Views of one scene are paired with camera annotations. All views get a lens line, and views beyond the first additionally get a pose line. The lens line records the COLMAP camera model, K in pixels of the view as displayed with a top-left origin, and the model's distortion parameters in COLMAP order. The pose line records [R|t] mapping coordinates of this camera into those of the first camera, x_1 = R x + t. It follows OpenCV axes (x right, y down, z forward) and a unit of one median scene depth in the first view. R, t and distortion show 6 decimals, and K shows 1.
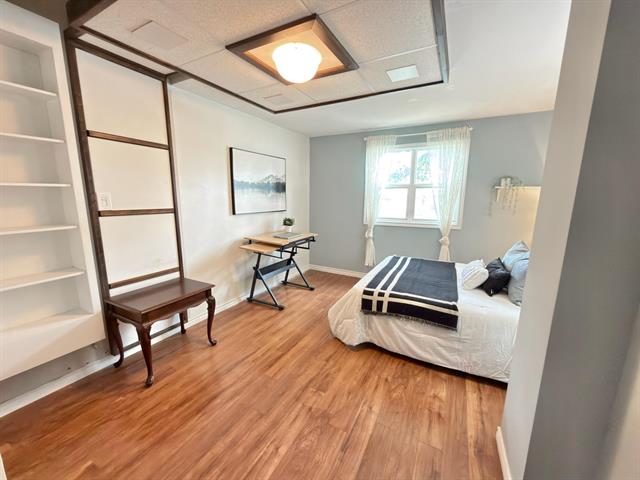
lens RADIAL K [[255.6, 0, 318.1], [0, 255.6, 240.8], [0, 0, 1]] dist [0.001210, -0.000241]
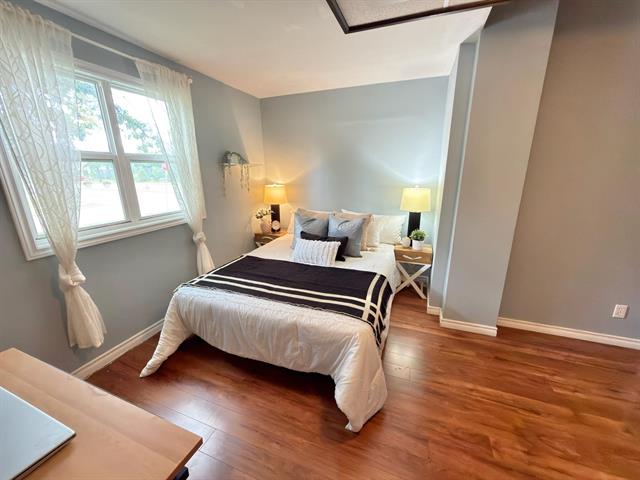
lens RADIAL K [[255.6, 0, 318.8], [0, 255.6, 240.3], [0, 0, 1]] dist [0.001210, -0.000241]
pose [[-0.129312, -0.265963, 0.955271, -0.265469], [0.177774, 0.941533, 0.286203, -0.151041], [-0.975538, 0.206831, -0.074470, 0.779121]]
